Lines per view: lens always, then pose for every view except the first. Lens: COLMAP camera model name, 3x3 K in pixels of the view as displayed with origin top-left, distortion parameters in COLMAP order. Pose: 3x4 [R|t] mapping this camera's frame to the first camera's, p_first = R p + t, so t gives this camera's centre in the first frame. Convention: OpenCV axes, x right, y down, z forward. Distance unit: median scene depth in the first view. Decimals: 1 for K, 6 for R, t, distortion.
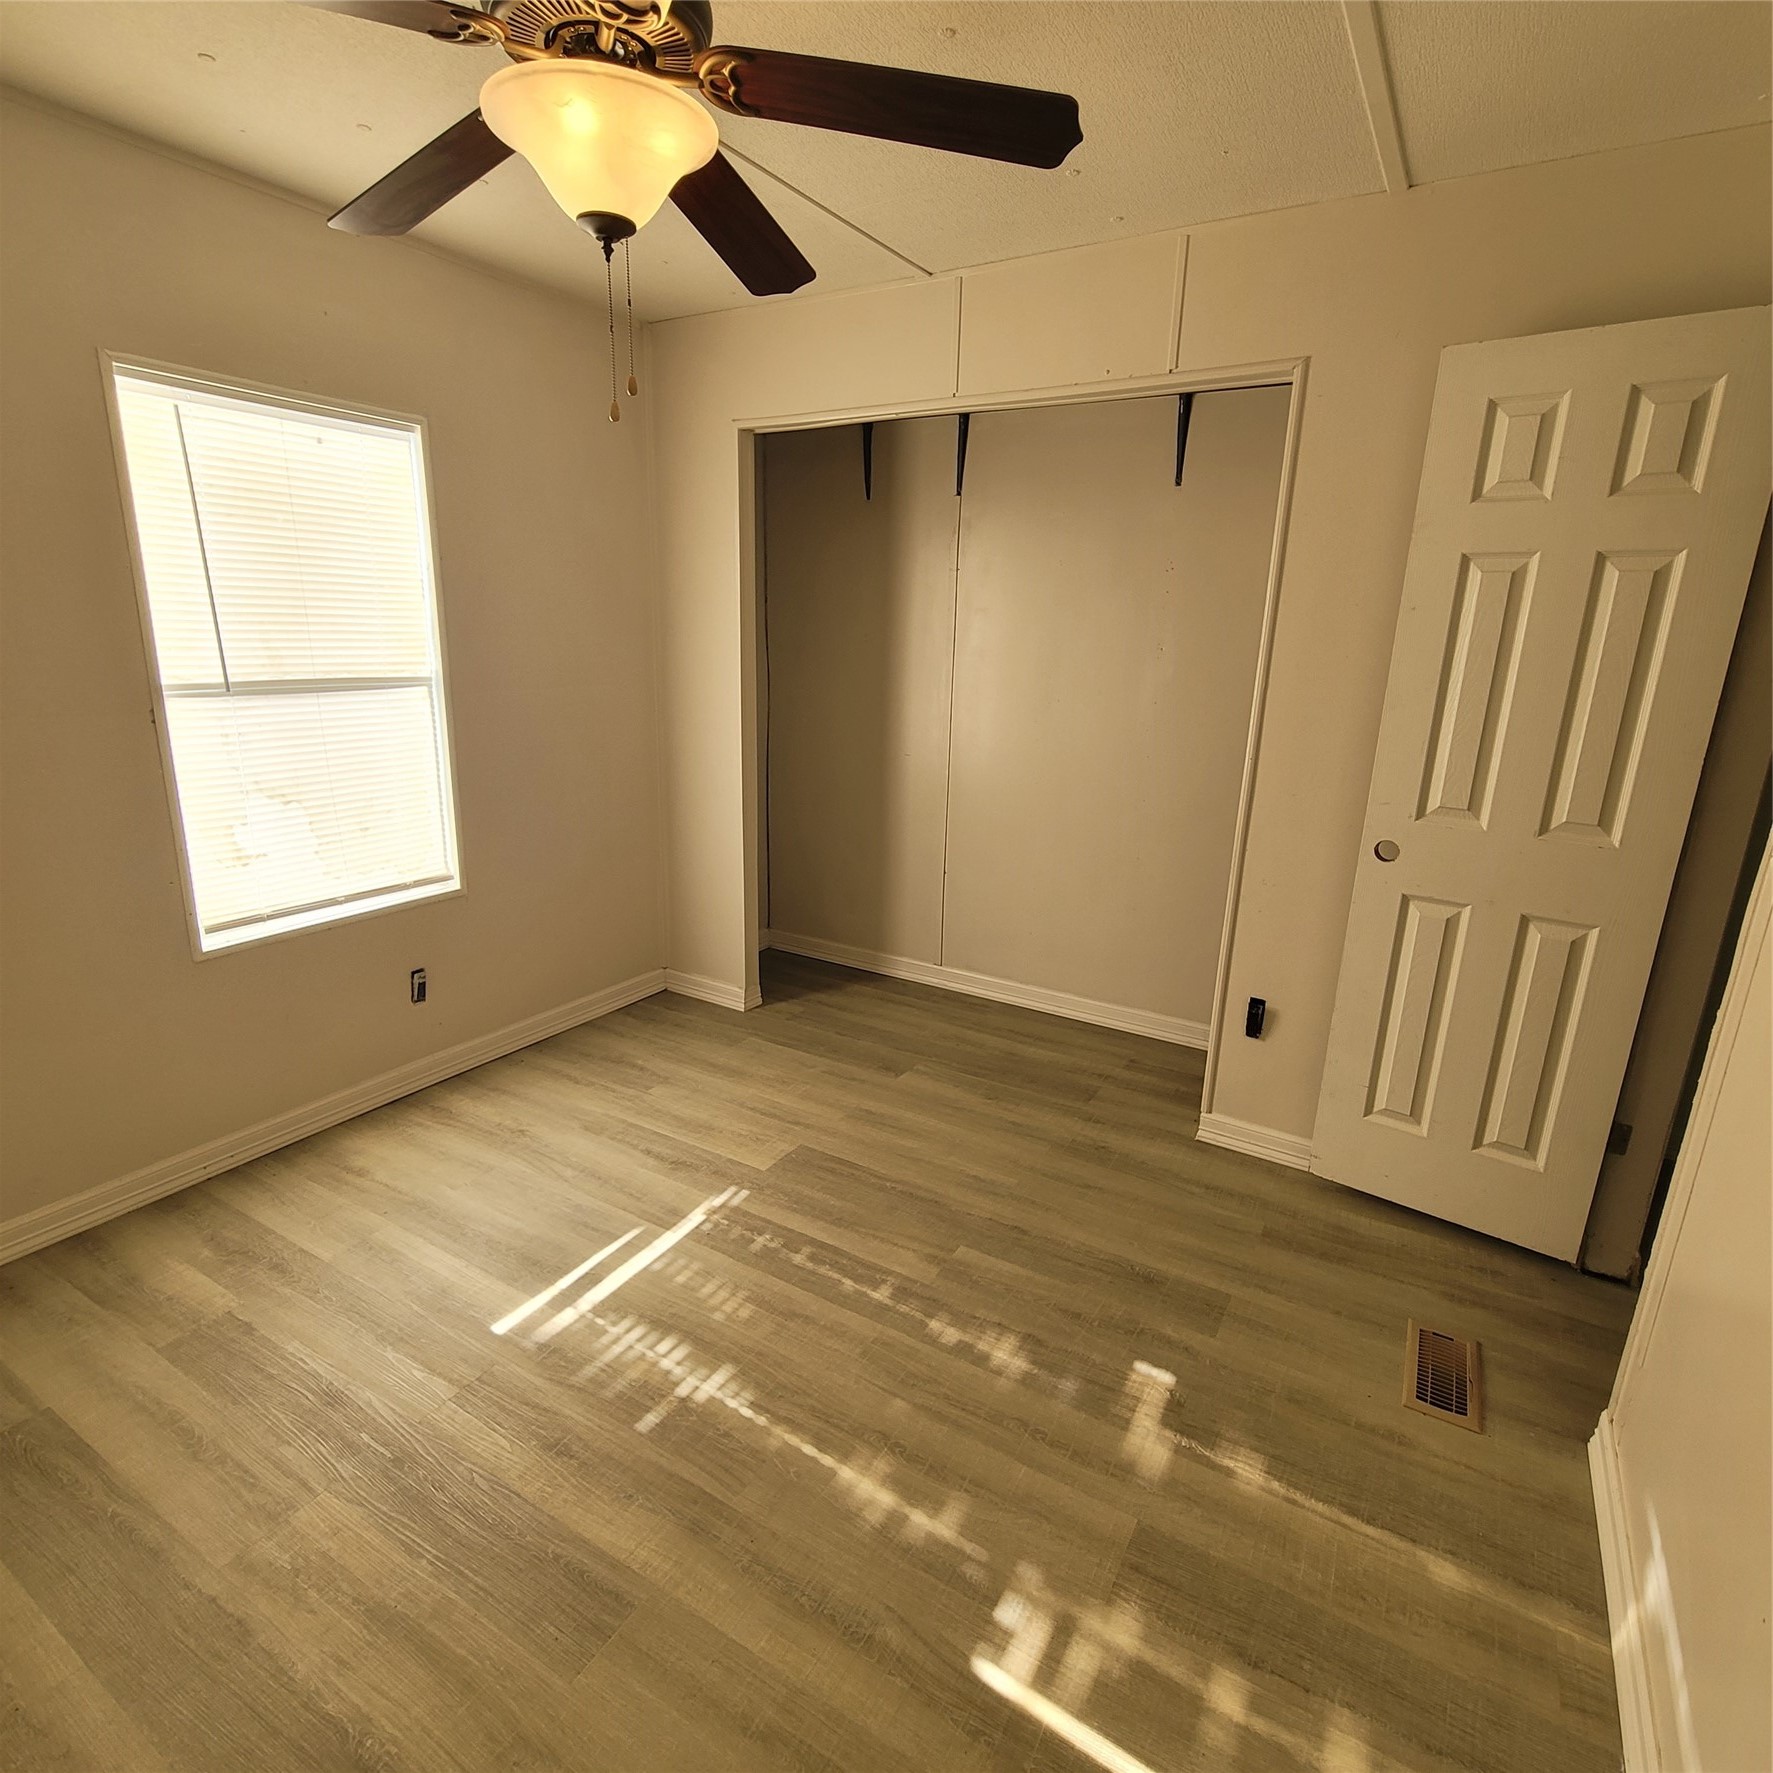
lens RADIAL K [[968.4, 0, 883.2], [0, 968.4, 888.7], [0, 0, 1]] dist [-0.001421, 0.001049]
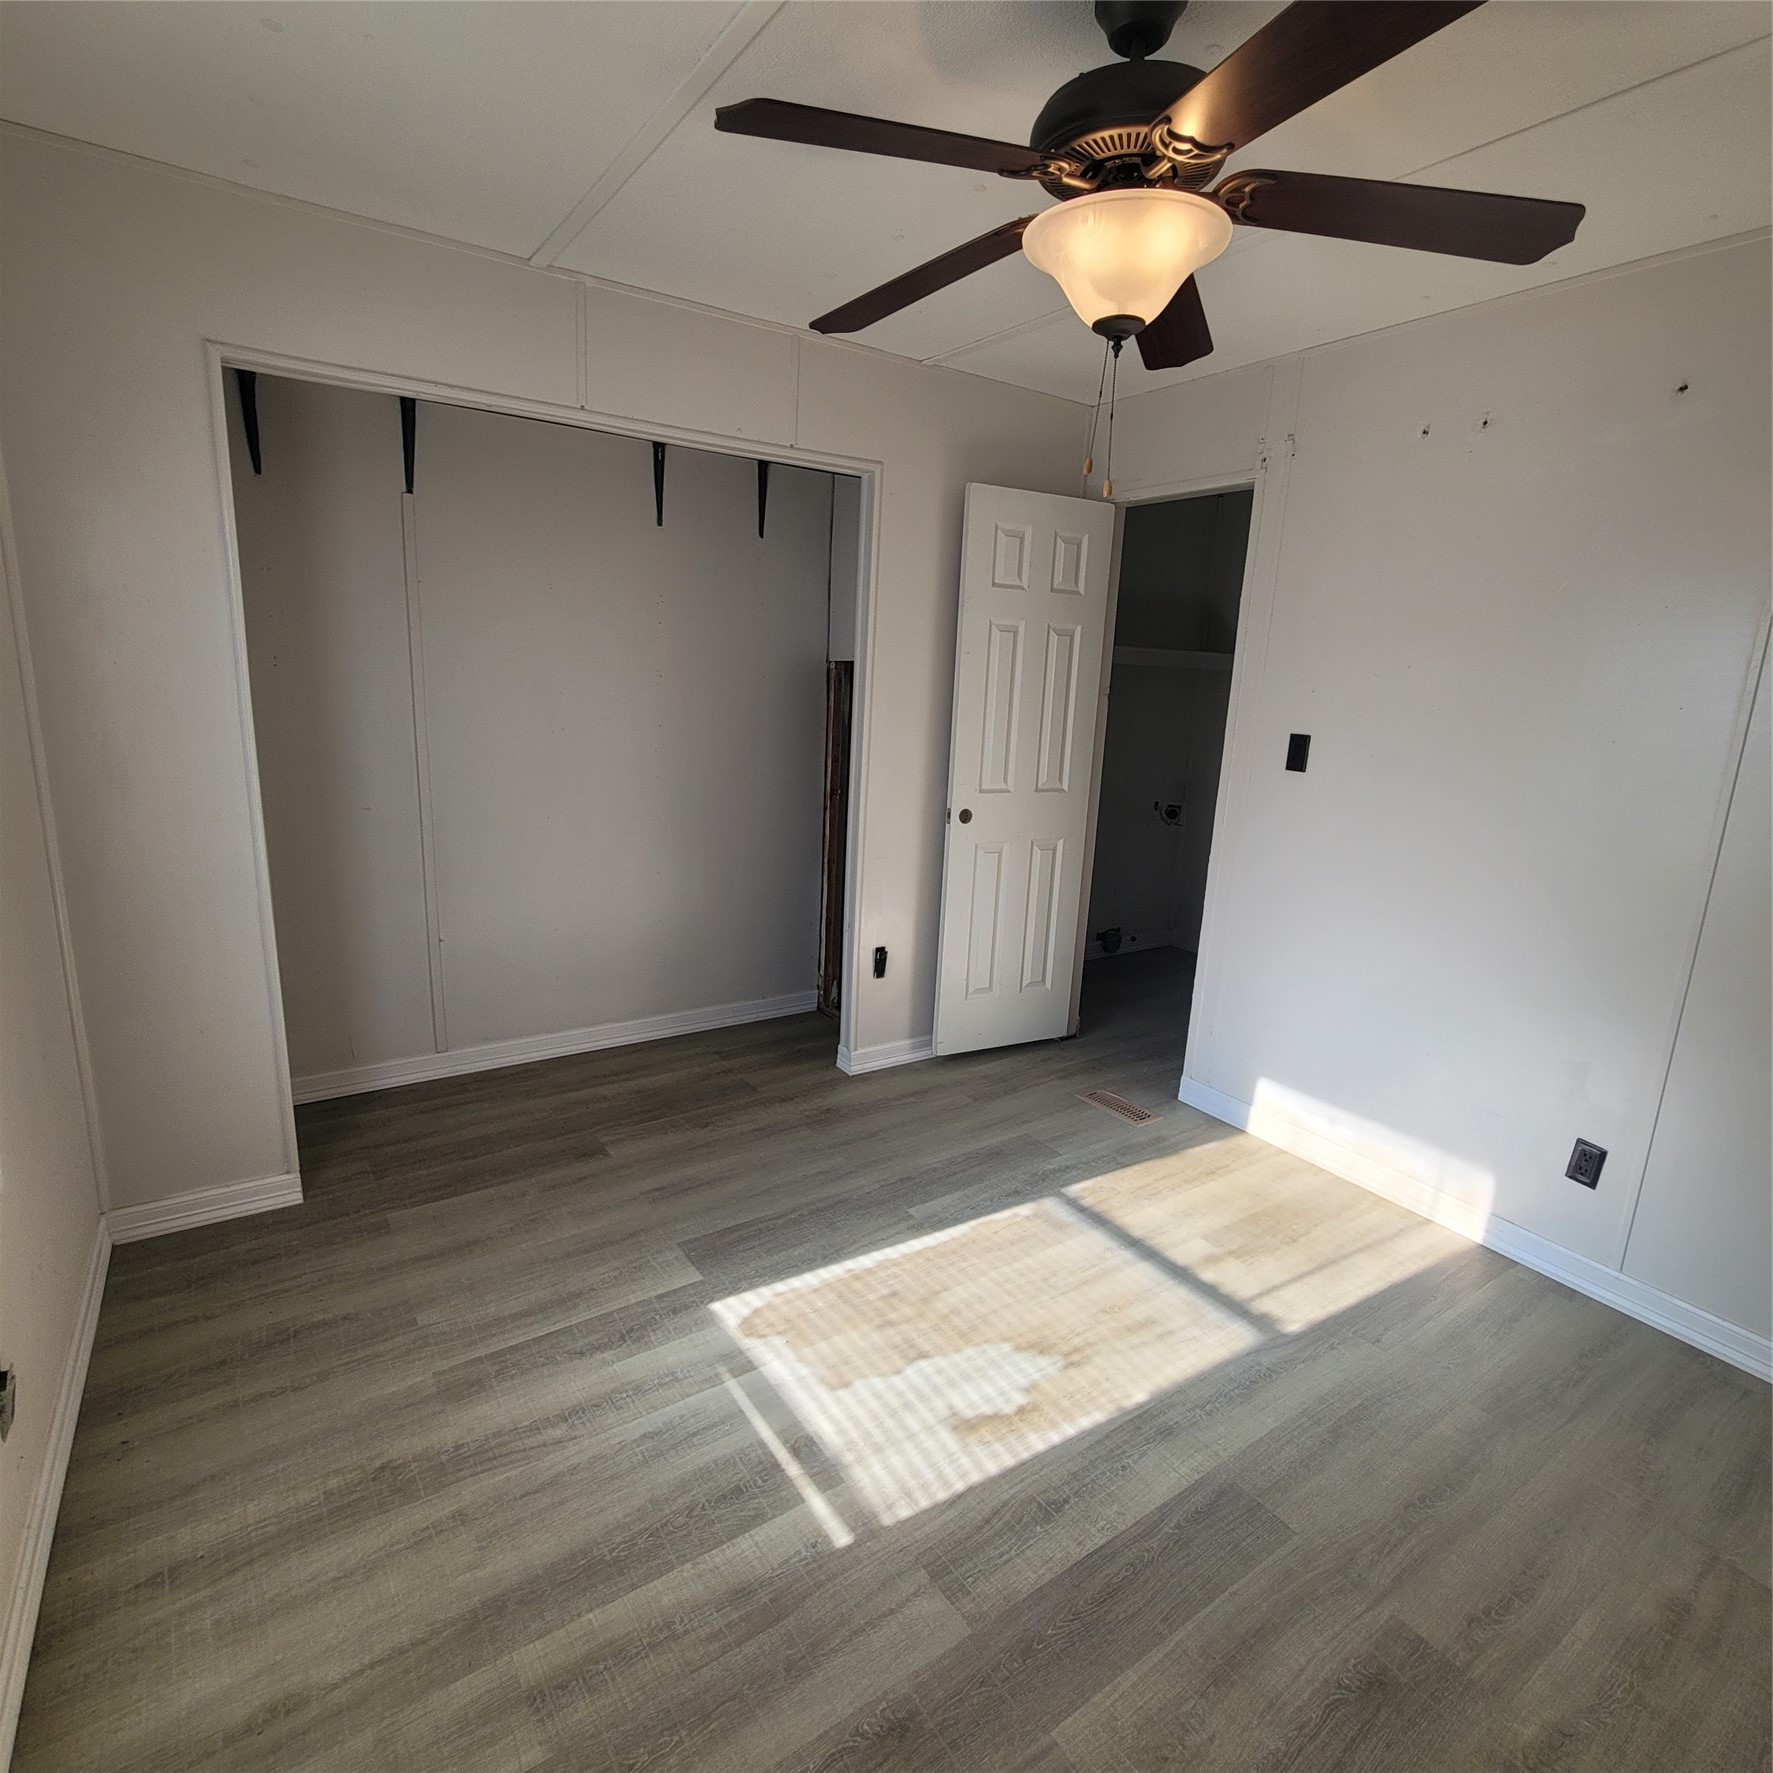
lens RADIAL K [[968.4, 0, 883.2], [0, 968.4, 888.7], [0, 0, 1]] dist [-0.001421, 0.001049]
pose [[0.415290, -0.206784, 0.885875, -0.818898], [0.209455, 0.969392, 0.128089, -0.140579], [-0.885247, 0.132357, 0.445892, 0.447424]]
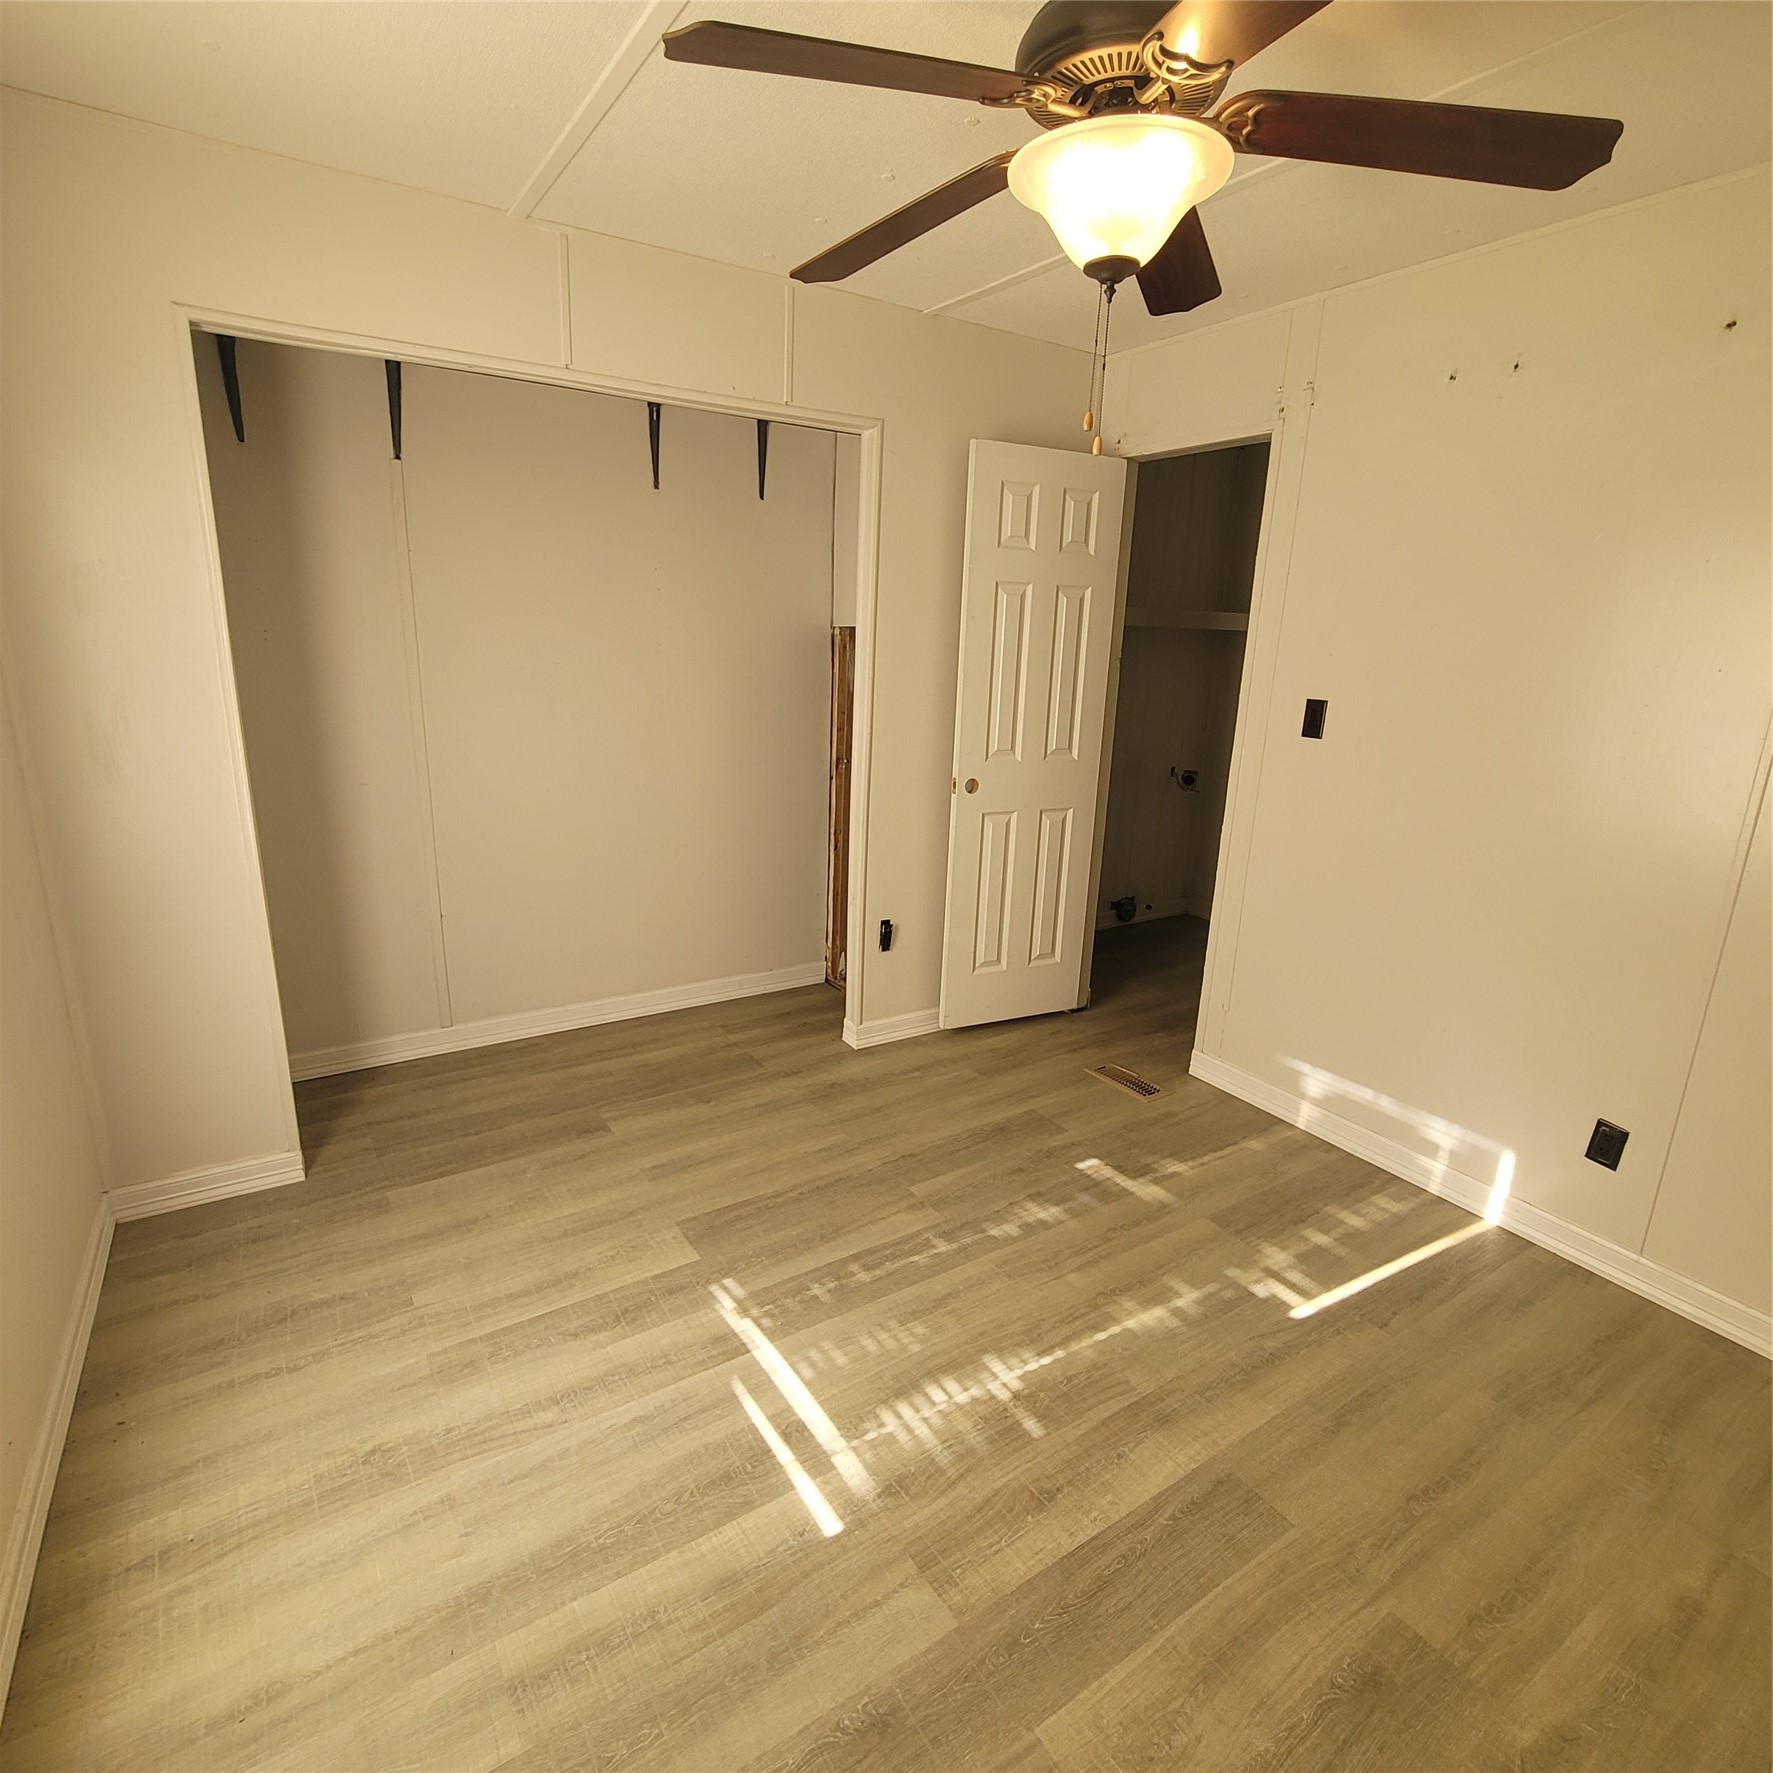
lens RADIAL K [[968.4, 0, 883.2], [0, 968.4, 888.7], [0, 0, 1]] dist [-0.001421, 0.001049]
pose [[0.434809, -0.242388, 0.867288, -0.783693], [0.218235, 0.962748, 0.159656, -0.143906], [-0.873679, 0.119853, 0.471509, 0.433897]]
